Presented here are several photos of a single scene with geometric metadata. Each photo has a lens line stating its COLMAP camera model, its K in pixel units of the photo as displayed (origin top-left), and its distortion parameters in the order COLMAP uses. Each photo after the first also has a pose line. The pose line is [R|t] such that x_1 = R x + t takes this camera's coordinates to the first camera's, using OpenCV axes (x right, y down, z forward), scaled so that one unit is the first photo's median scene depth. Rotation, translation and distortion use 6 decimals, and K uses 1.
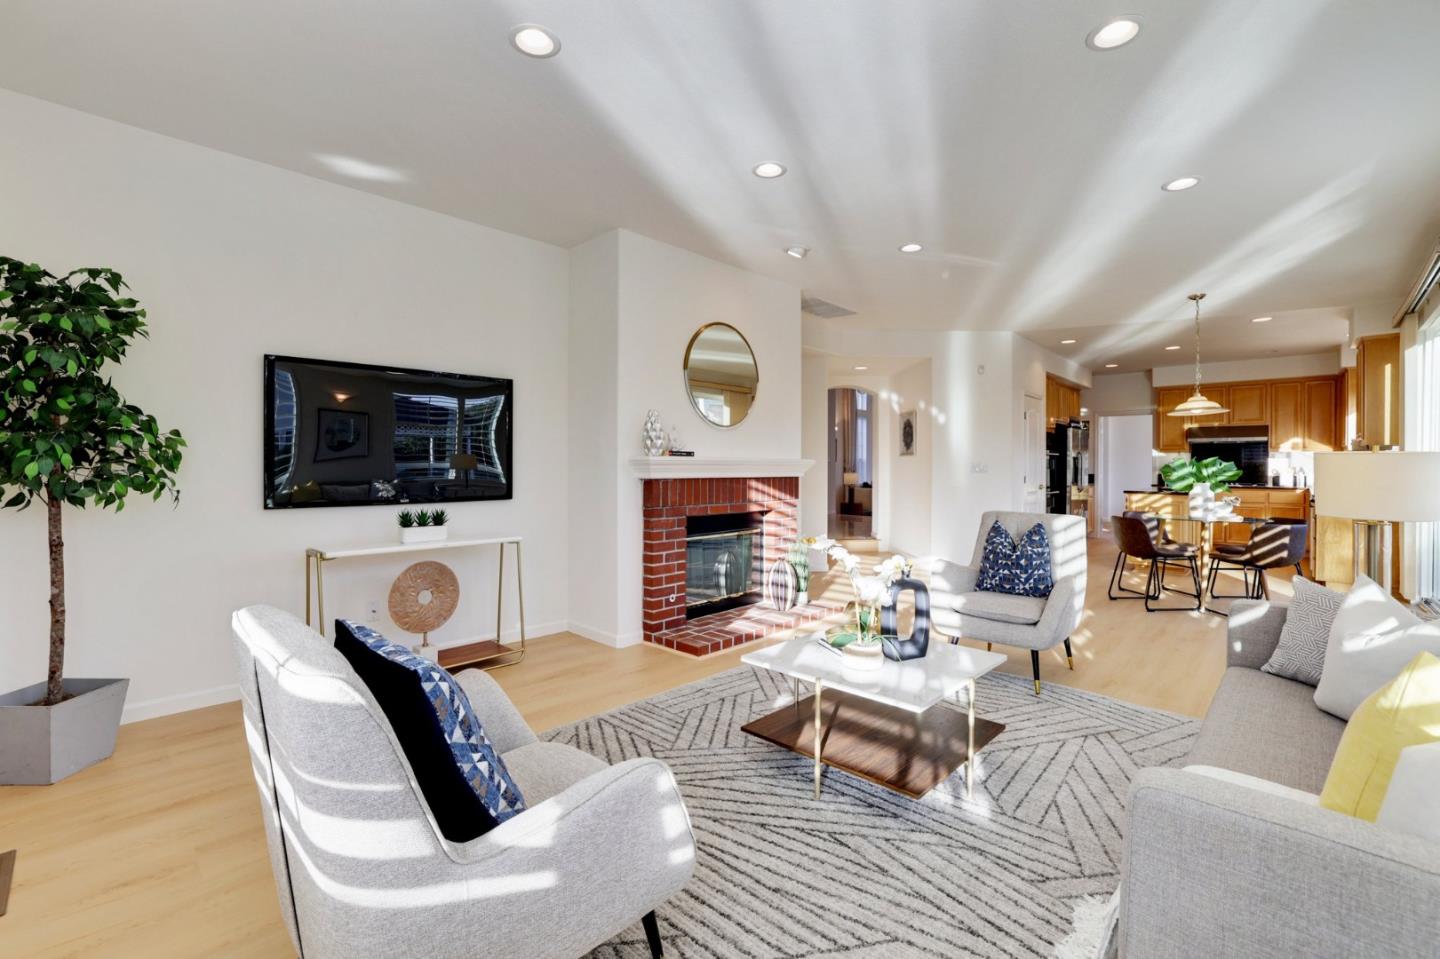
lens RADIAL K [[619.5, 0, 711.8], [0, 619.5, 476.6], [0, 0, 1]] dist [-0.032844, 0.006236]
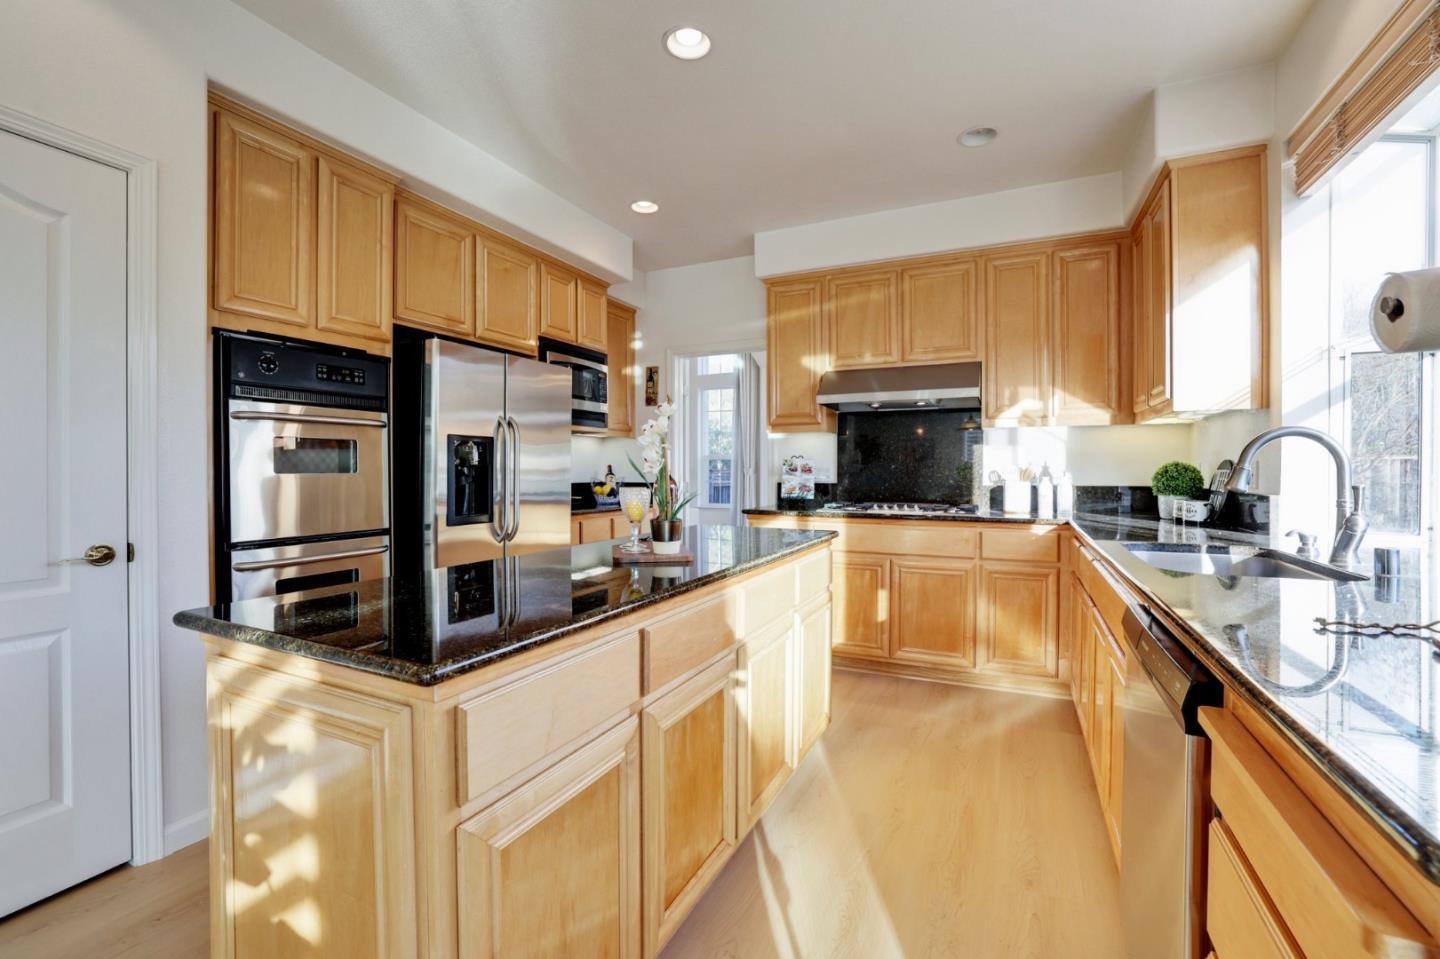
lens RADIAL K [[619.5, 0, 715.2], [0, 619.5, 478.8], [0, 0, 1]] dist [-0.032844, 0.006236]
pose [[0.949853, -0.009173, 0.312561, 0.621678], [0.008943, 0.999958, 0.002170, -0.008814], [-0.312568, 0.000734, 0.949895, 0.663437]]
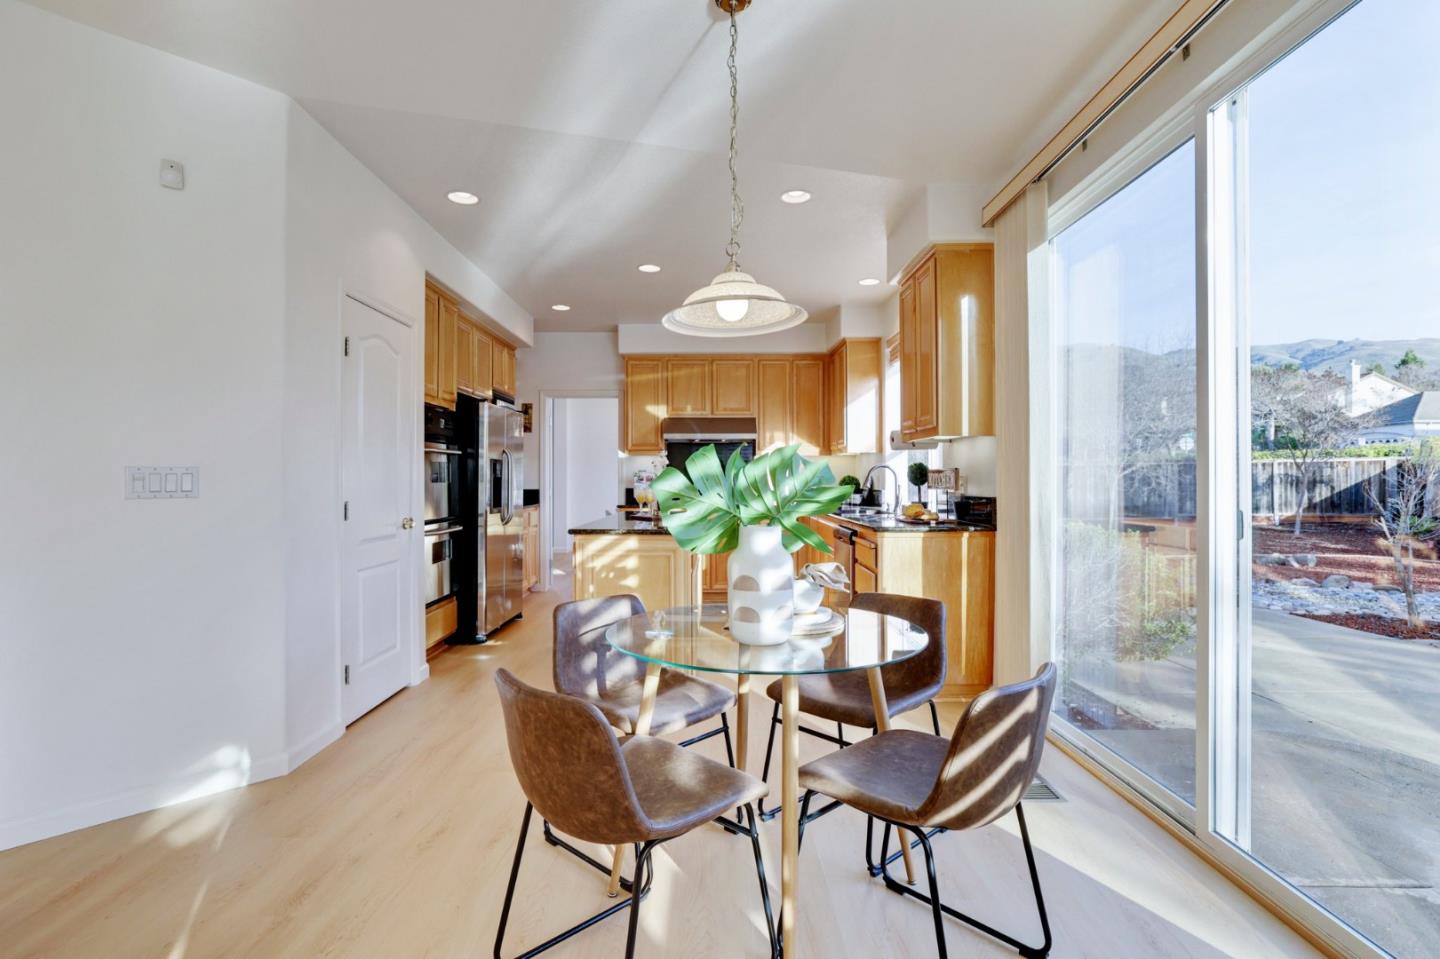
lens RADIAL K [[680.5, 0, 718.5], [0, 680.5, 478.2], [0, 0, 1]] dist [-0.002890, 0.000529]
pose [[0.715445, -0.006550, 0.698638, 0.326379], [0.015657, 0.999855, -0.006660, -0.008875], [-0.698494, 0.015704, 0.715444, 0.455974]]
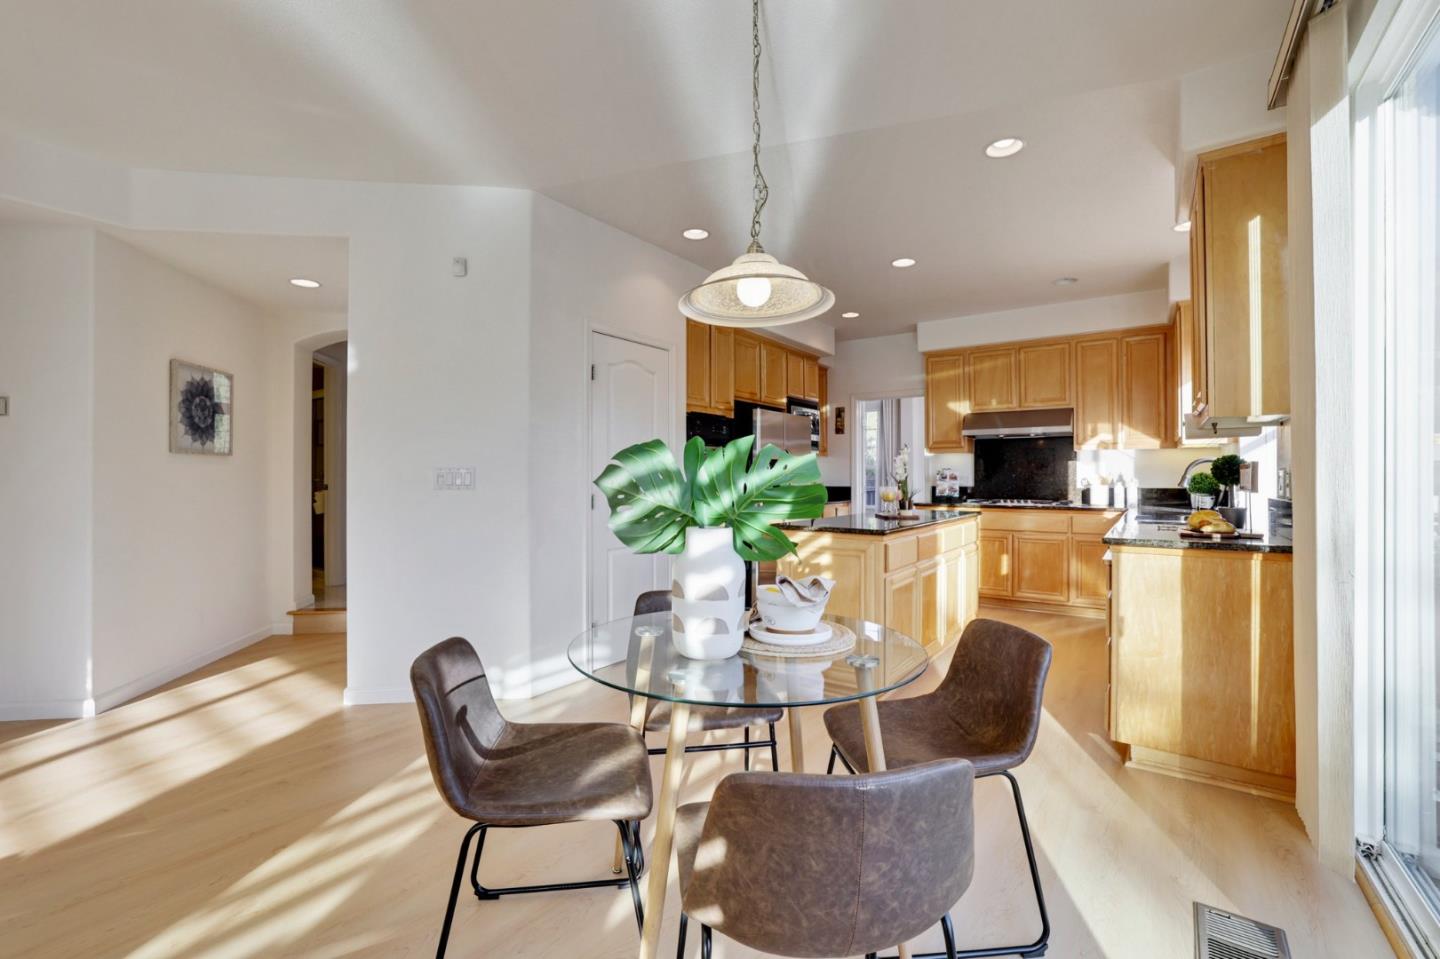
lens RADIAL K [[619.5, 0, 720.8], [0, 619.5, 477.7], [0, 0, 1]] dist [-0.032844, 0.006236]
pose [[0.988316, -0.006061, 0.152300, 0.460066], [0.008057, 0.999889, -0.012493, -0.007050], [-0.152207, 0.013574, 0.988255, 0.425240]]
